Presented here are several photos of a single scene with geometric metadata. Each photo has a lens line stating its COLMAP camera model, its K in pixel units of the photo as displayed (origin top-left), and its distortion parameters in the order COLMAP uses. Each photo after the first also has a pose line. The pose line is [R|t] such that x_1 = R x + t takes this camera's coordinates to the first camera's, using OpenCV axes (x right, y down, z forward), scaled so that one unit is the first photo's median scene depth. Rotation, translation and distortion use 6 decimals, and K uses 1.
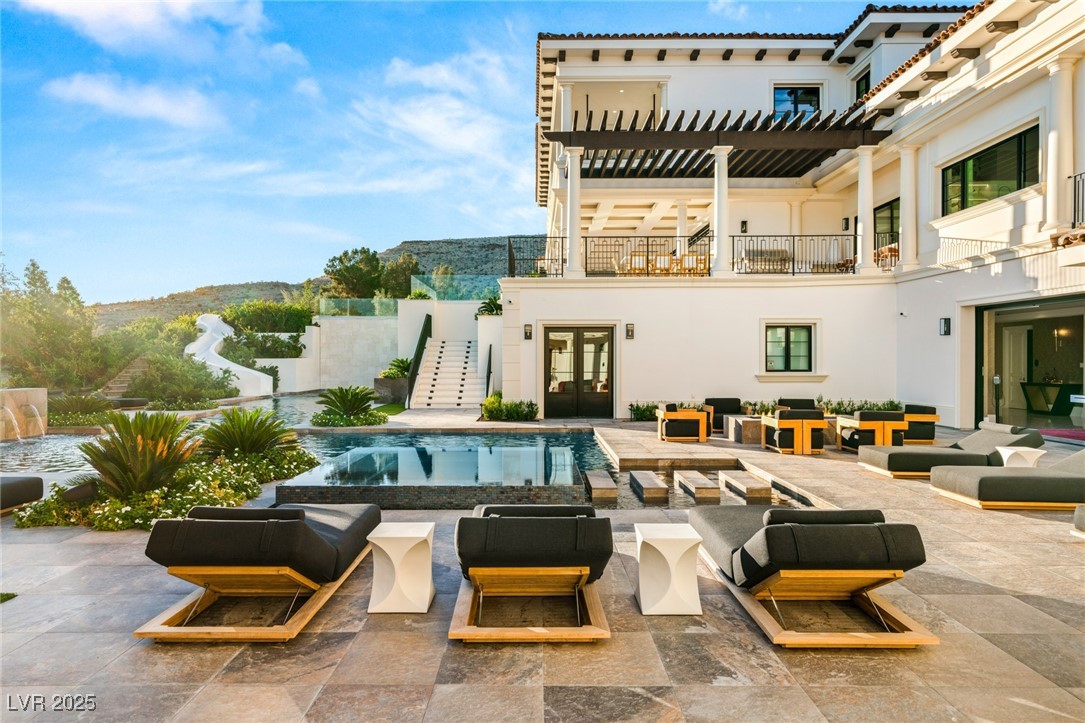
lens RADIAL K [[684.3, 0, 537.7], [0, 684.3, 363.9], [0, 0, 1]] dist [0.002915, -0.000363]
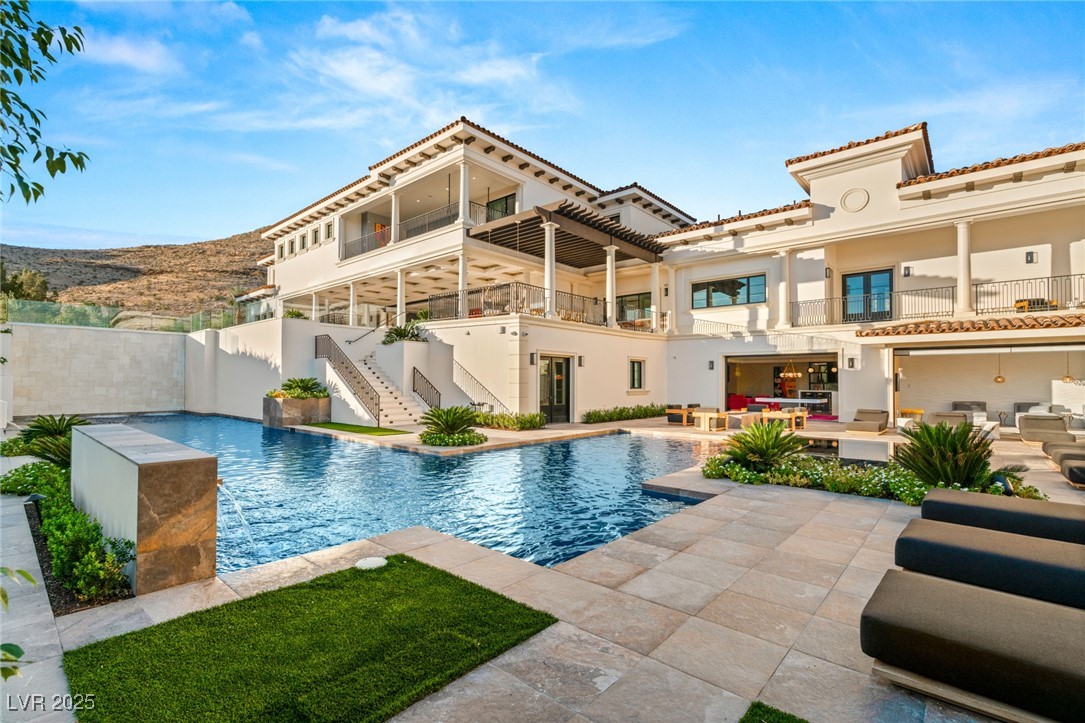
lens RADIAL K [[489.7, 0, 547.9], [0, 489.7, 375.8], [0, 0, 1]] dist [-0.004923, 0.000069]
pose [[0.653311, 0.013930, 0.756962, -0.540228], [-0.000724, 0.999842, -0.017775, 0.001045], [-0.757089, 0.011064, 0.653218, 0.302078]]
